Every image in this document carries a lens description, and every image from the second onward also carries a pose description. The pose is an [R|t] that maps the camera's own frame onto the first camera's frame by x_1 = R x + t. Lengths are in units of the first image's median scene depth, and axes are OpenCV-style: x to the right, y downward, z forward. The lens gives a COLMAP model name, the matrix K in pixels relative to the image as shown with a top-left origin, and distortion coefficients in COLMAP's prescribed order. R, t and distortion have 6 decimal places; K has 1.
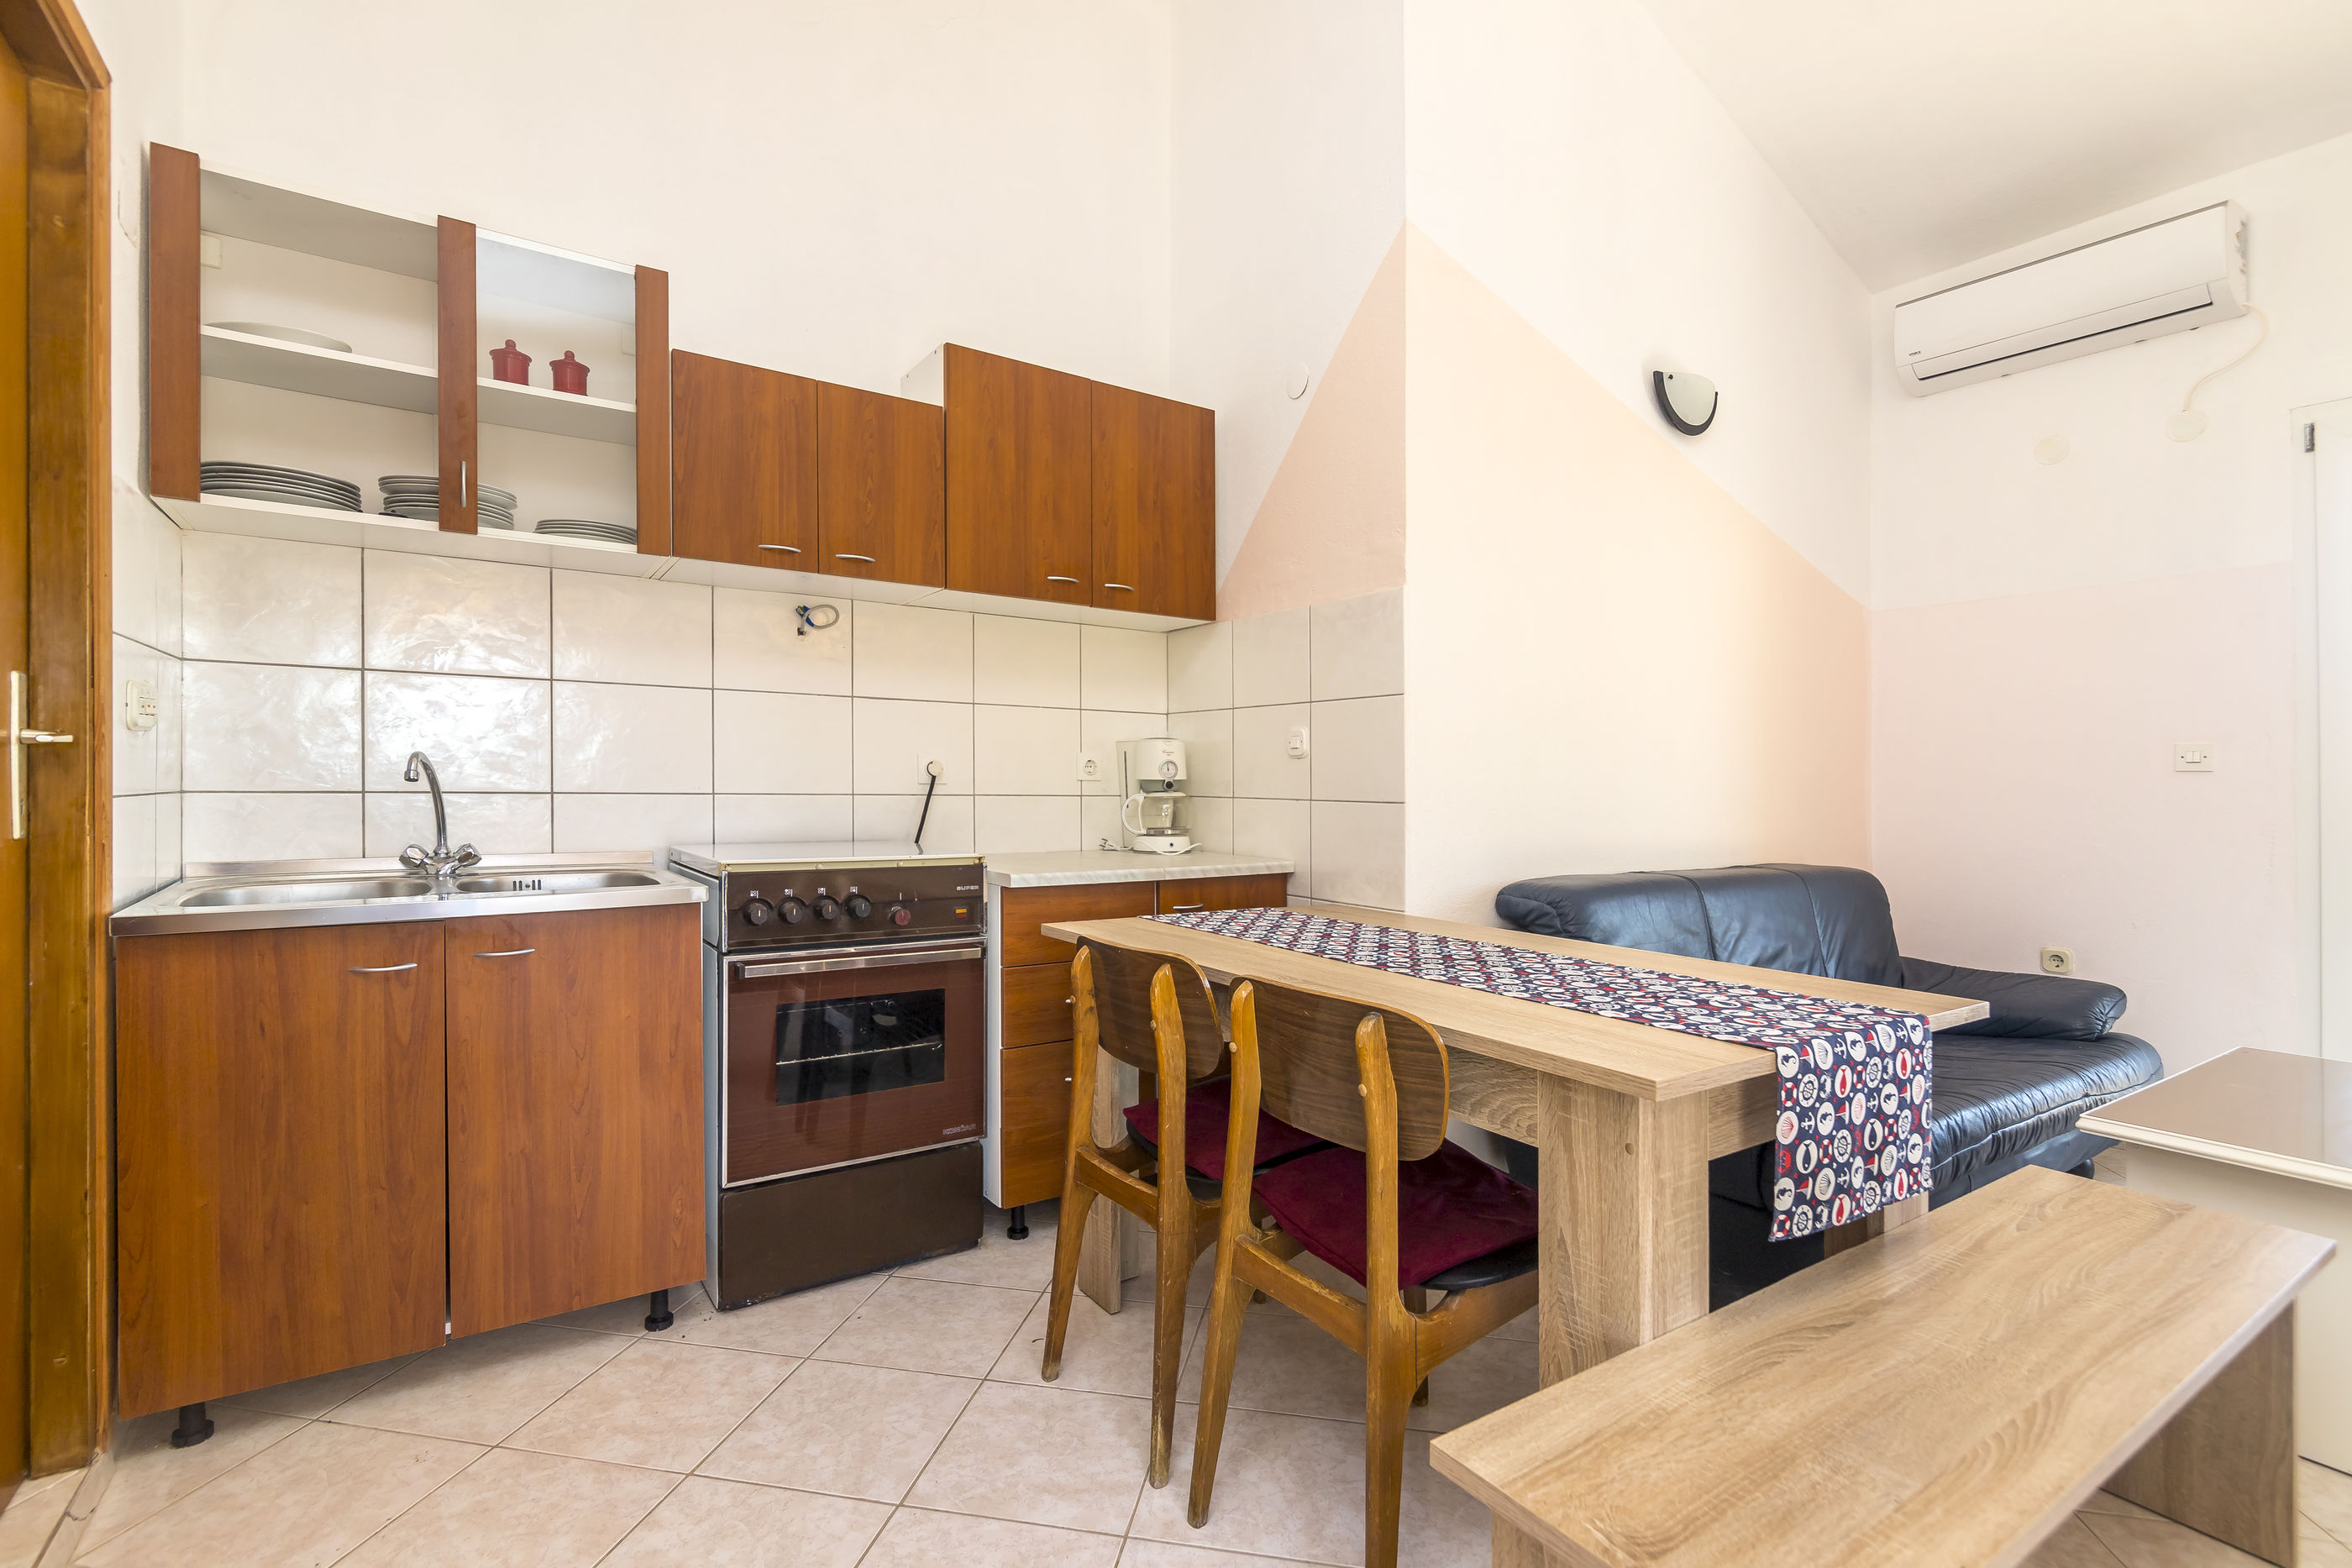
lens RADIAL K [[1078.0, 0, 1182.0], [0, 1078.0, 771.9], [0, 0, 1]] dist [-0.001410, -0.000456]
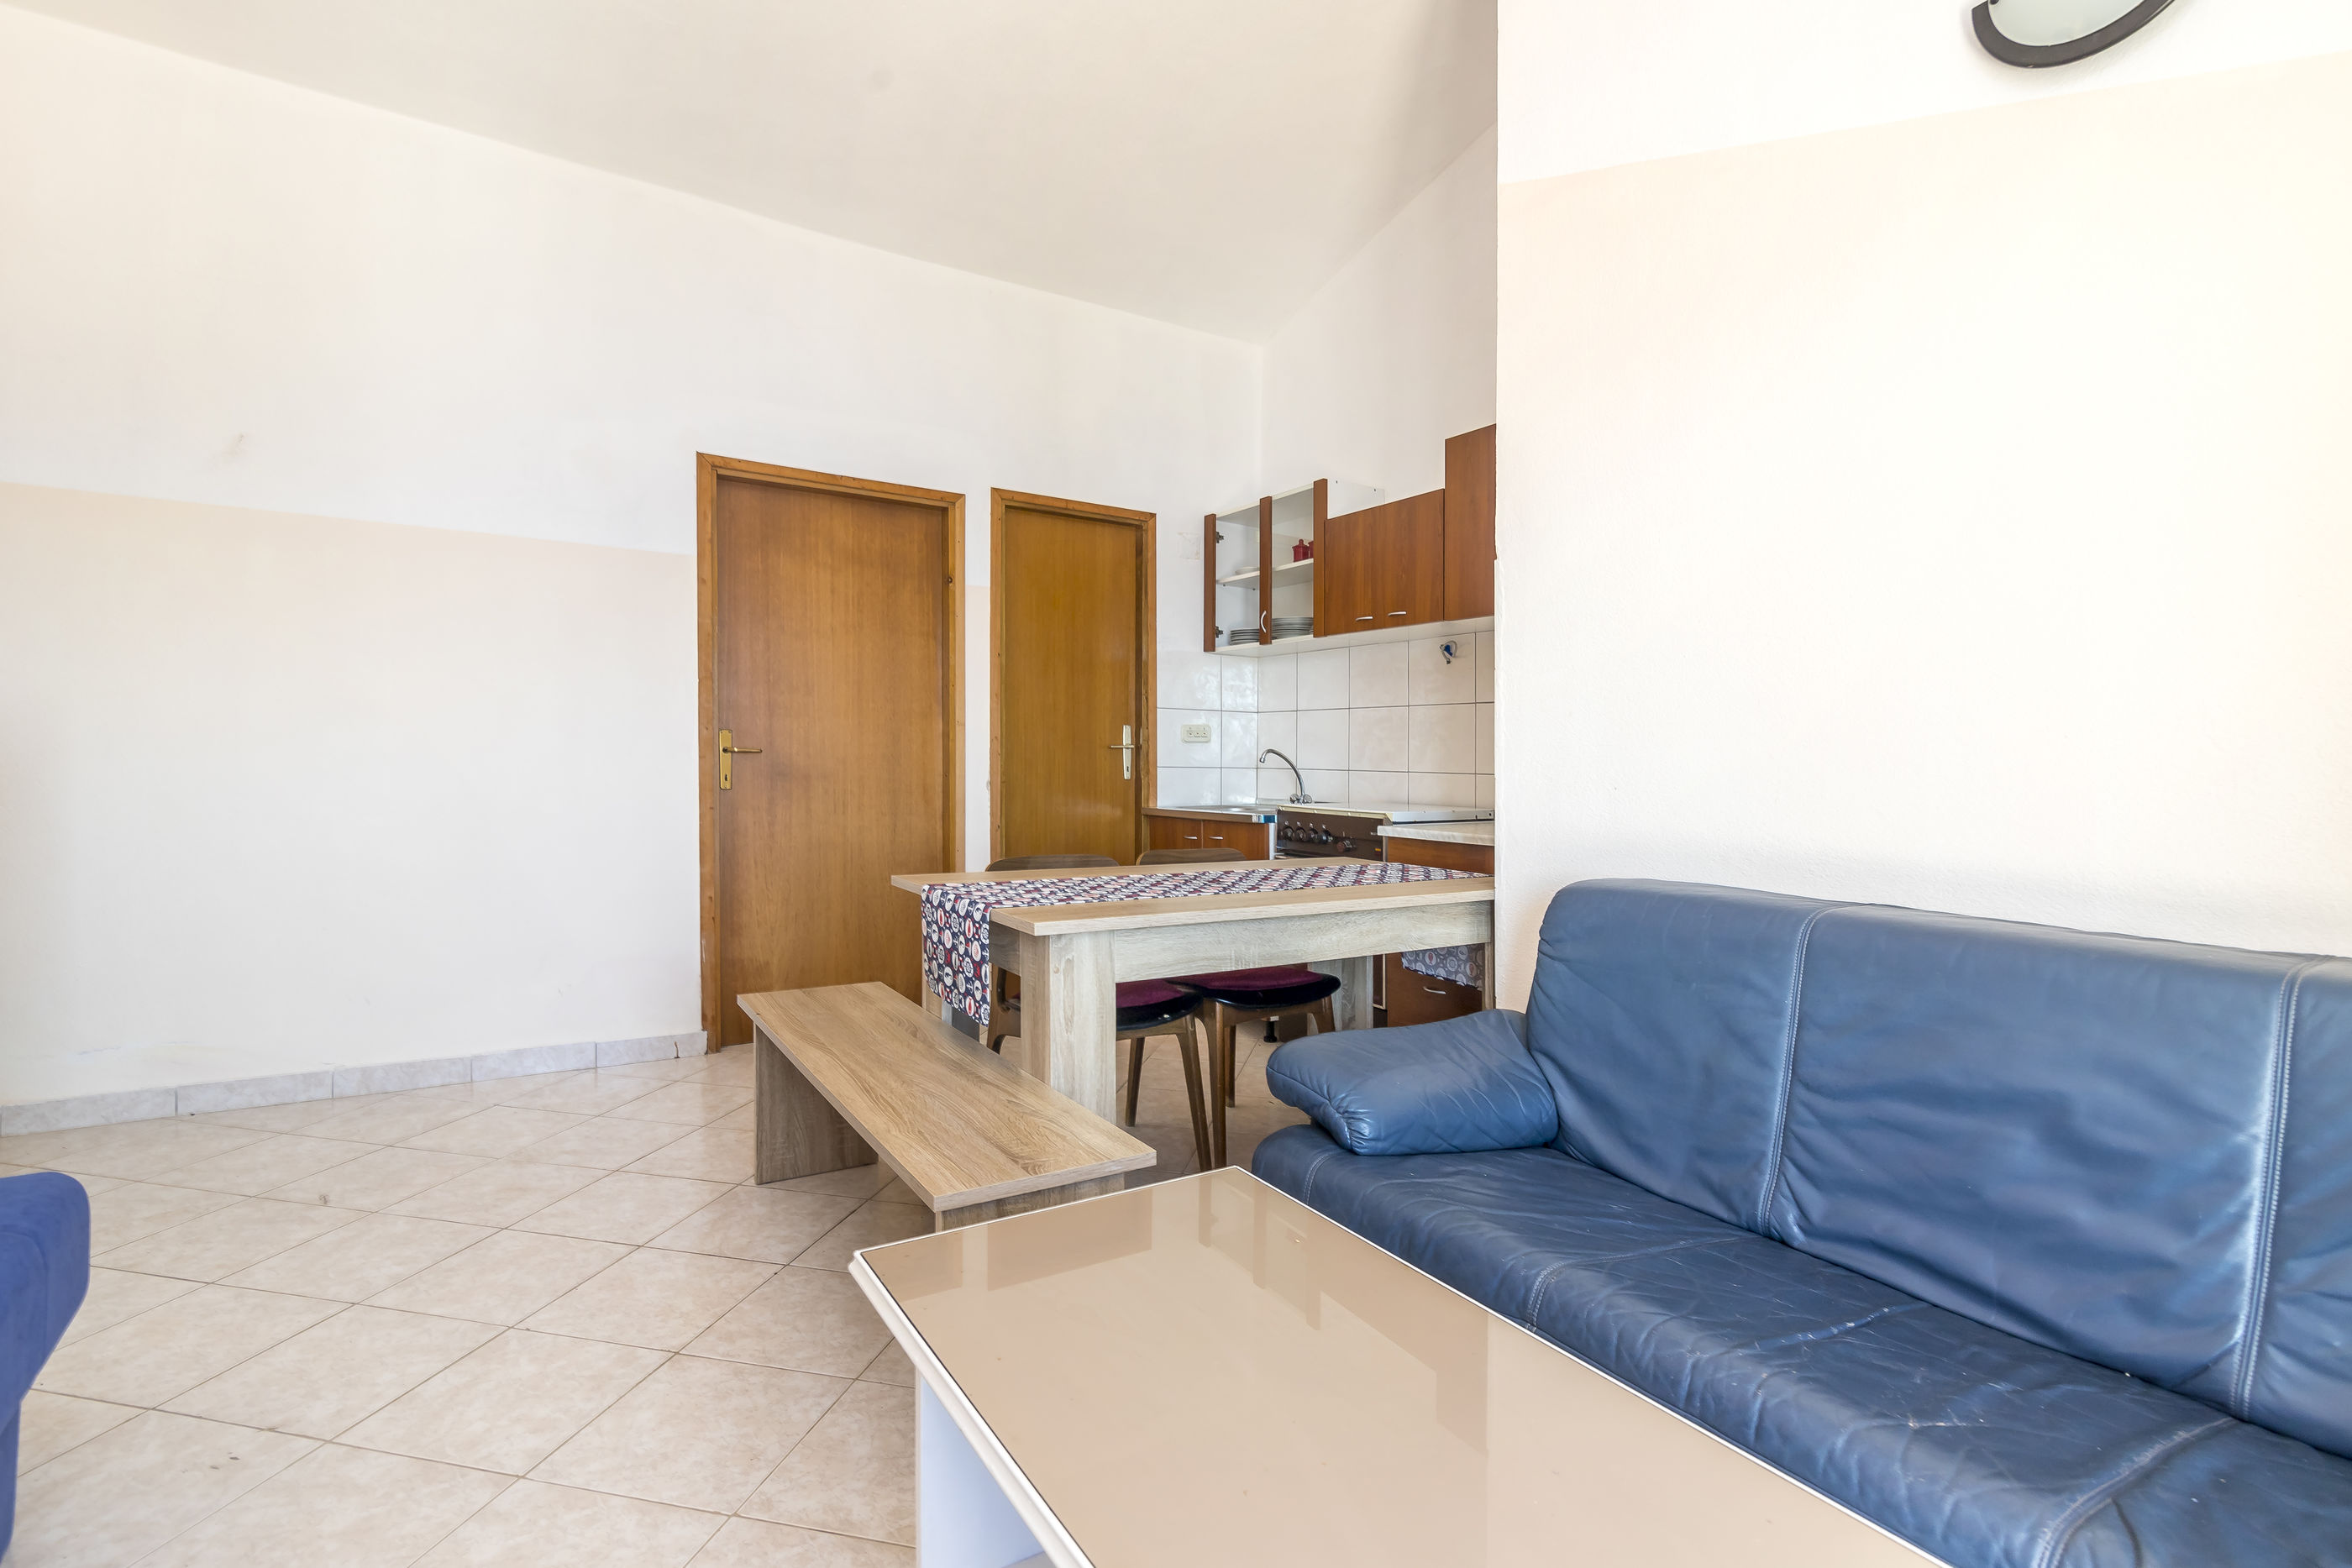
lens RADIAL K [[1094.1, 0, 1222.9], [0, 1094.1, 788.2], [0, 0, 1]] dist [-0.002208, -0.000136]
pose [[0.005919, 0.016289, -0.999850, 2.375714], [-0.007014, 0.999843, 0.016247, 0.044567], [0.999958, 0.006916, 0.006033, 1.436333]]
